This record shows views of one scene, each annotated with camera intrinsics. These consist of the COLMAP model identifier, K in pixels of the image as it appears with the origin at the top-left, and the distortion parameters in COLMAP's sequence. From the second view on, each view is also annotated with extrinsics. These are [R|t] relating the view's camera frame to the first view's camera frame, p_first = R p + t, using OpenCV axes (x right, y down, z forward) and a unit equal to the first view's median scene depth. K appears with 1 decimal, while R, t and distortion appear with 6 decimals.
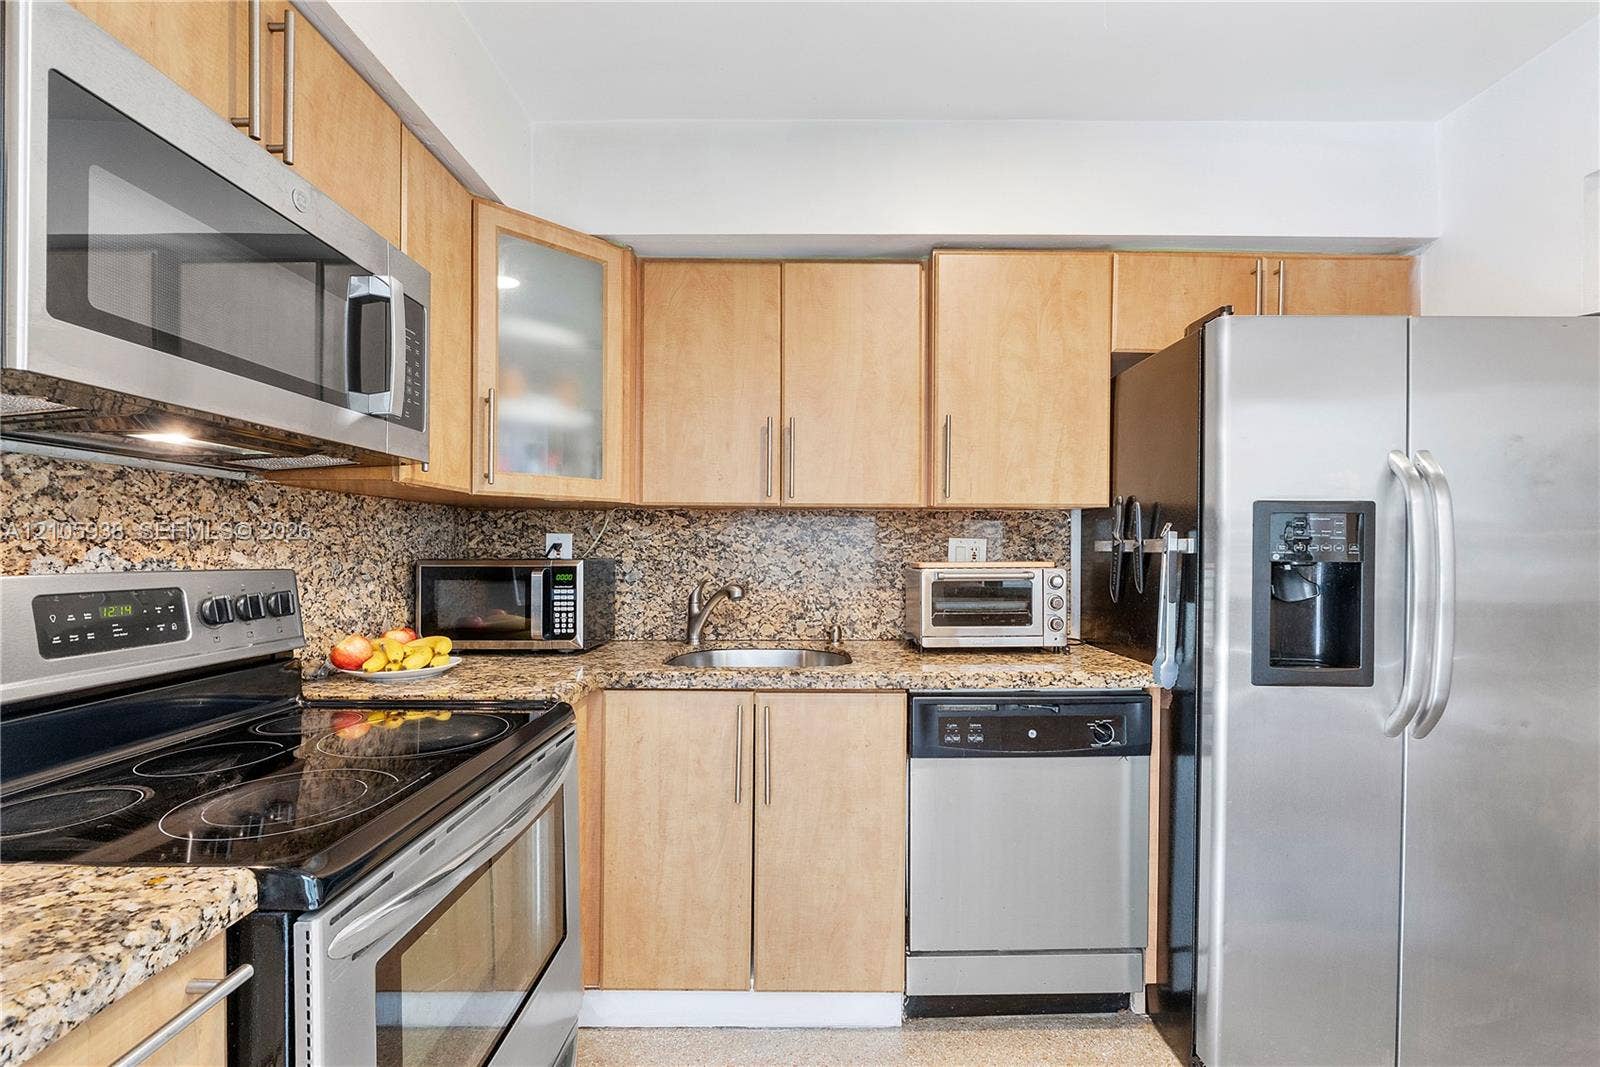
lens RADIAL K [[681.7, 0, 803.5], [0, 681.7, 552.4], [0, 0, 1]] dist [-0.005290, -0.001109]
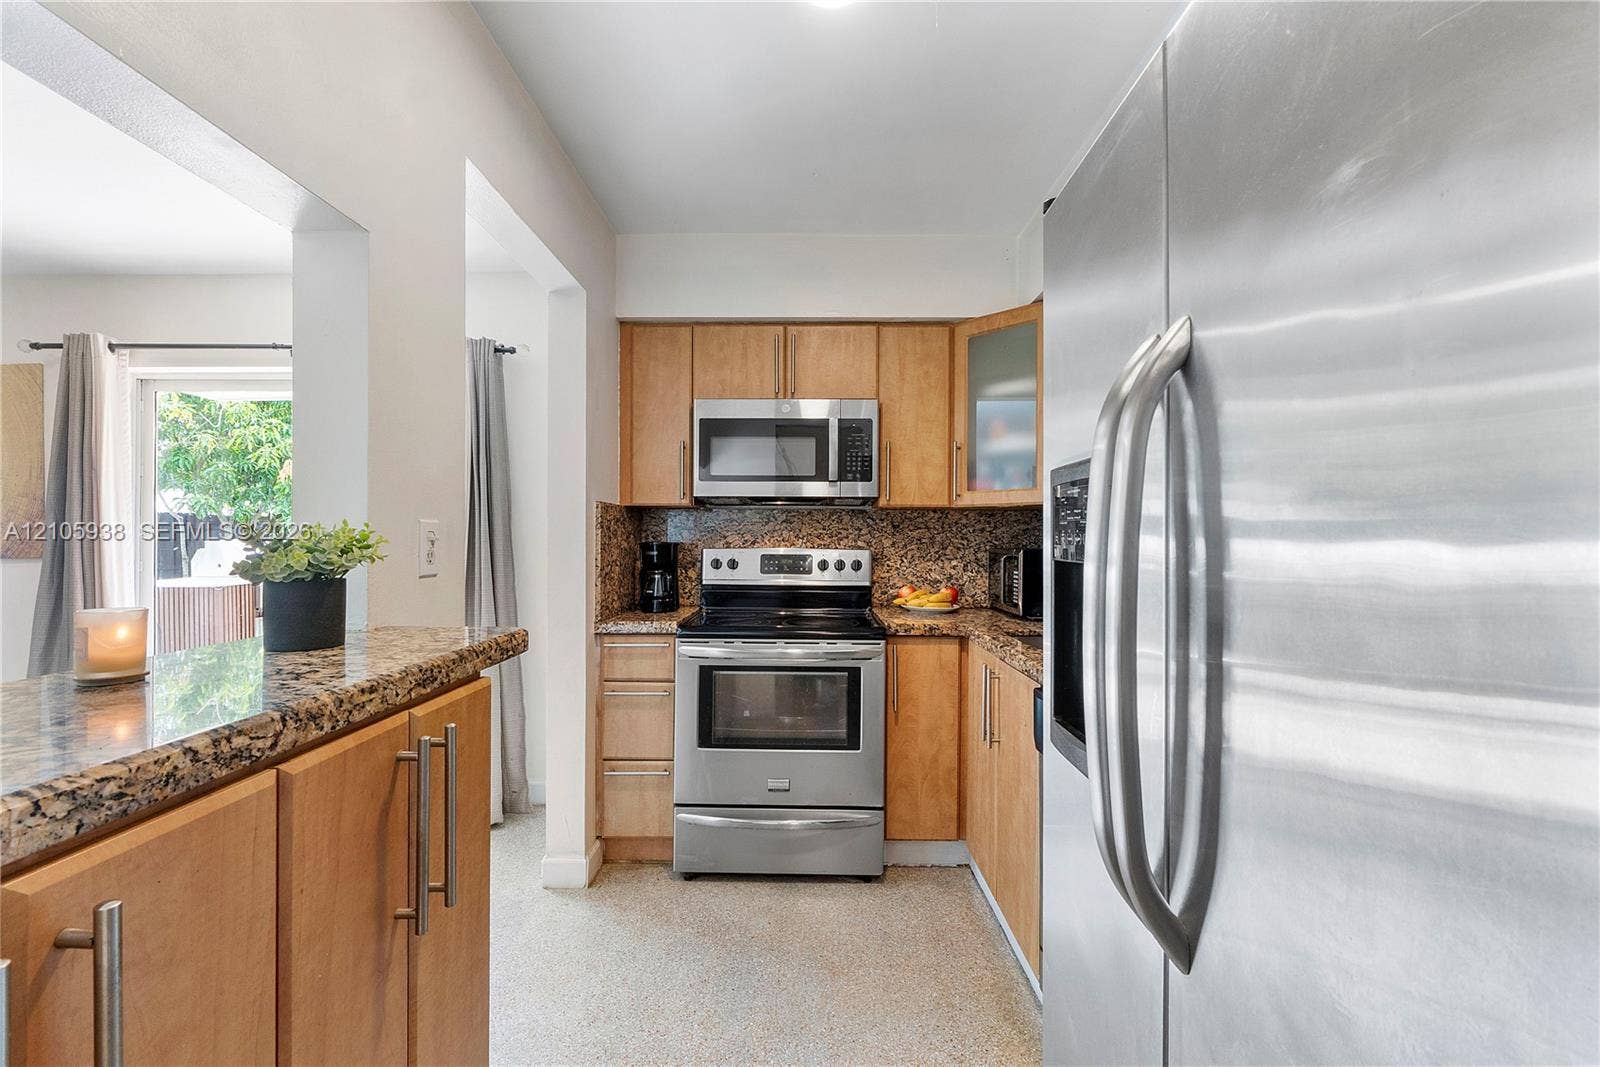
lens RADIAL K [[681.7, 0, 794.8], [0, 681.7, 538.9], [0, 0, 1]] dist [-0.005290, -0.001109]
pose [[-0.012583, -0.000345, -0.999921, 0.997487], [-0.009954, 0.999950, -0.000219, -0.005133], [0.999871, 0.009950, -0.012586, 0.558580]]
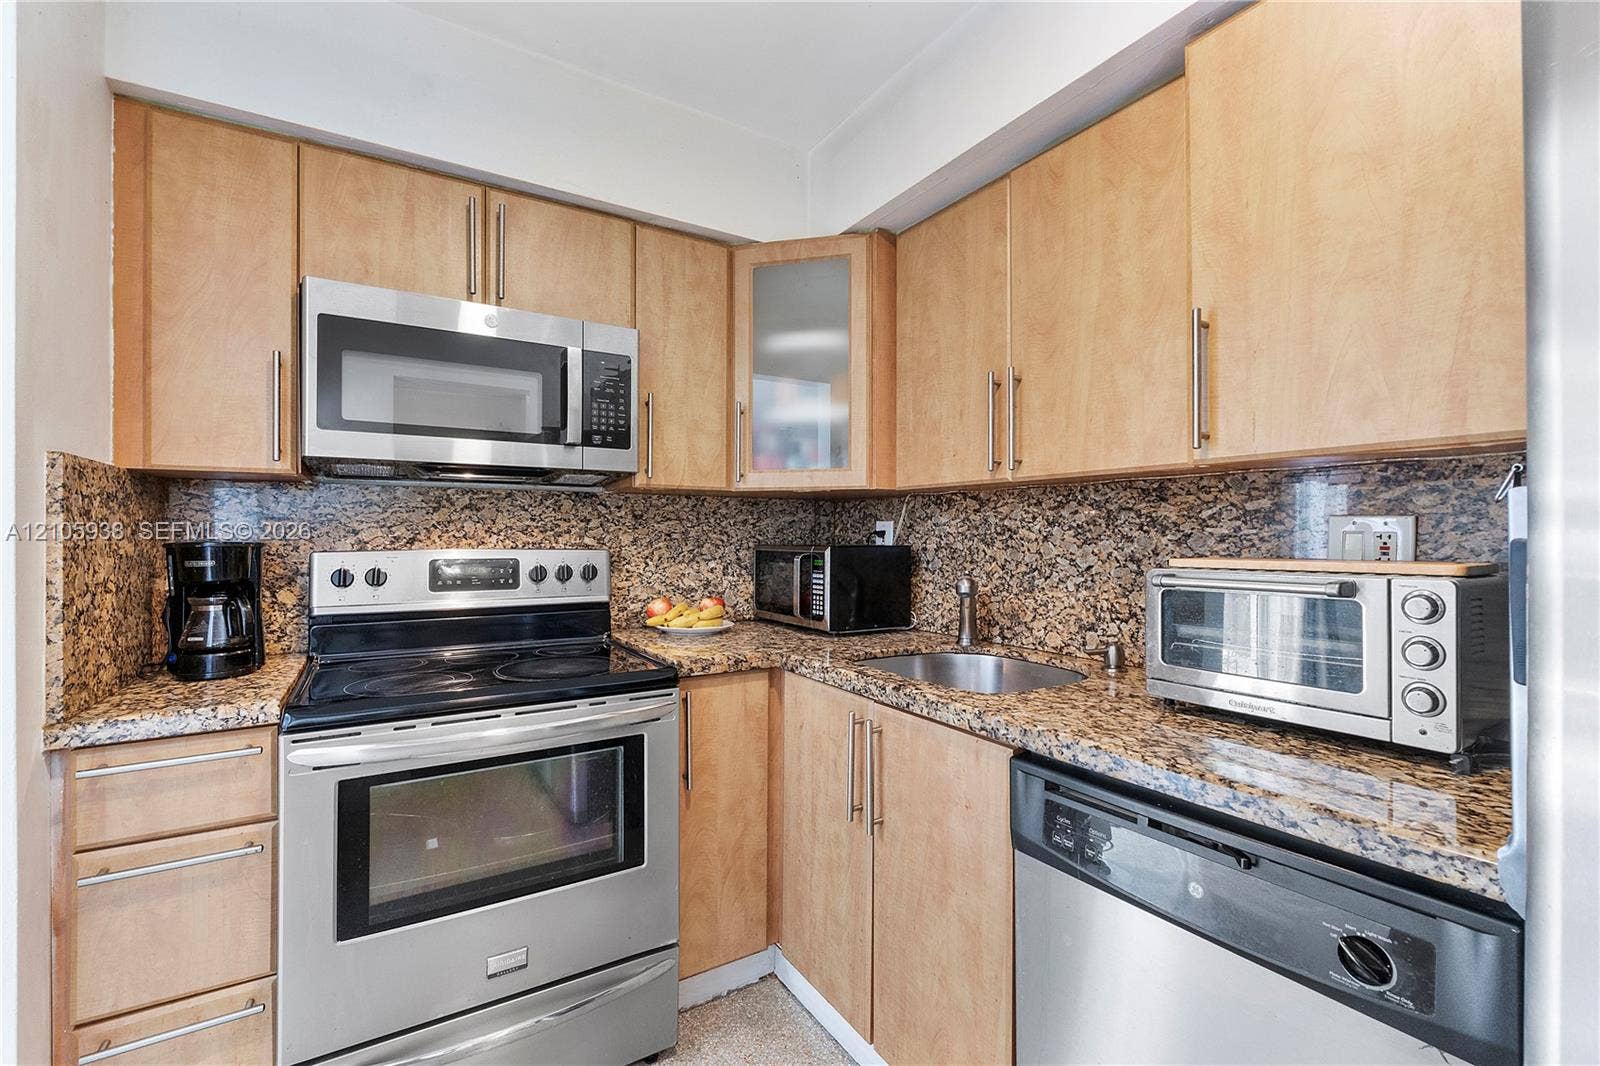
lens RADIAL K [[681.7, 0, 807.7], [0, 681.7, 532.2], [0, 0, 1]] dist [-0.005290, -0.001109]
pose [[0.533090, -0.004655, -0.846046, 0.537265], [-0.003555, 0.999964, -0.007741, -0.002670], [0.846051, 0.007134, 0.533054, 0.404951]]
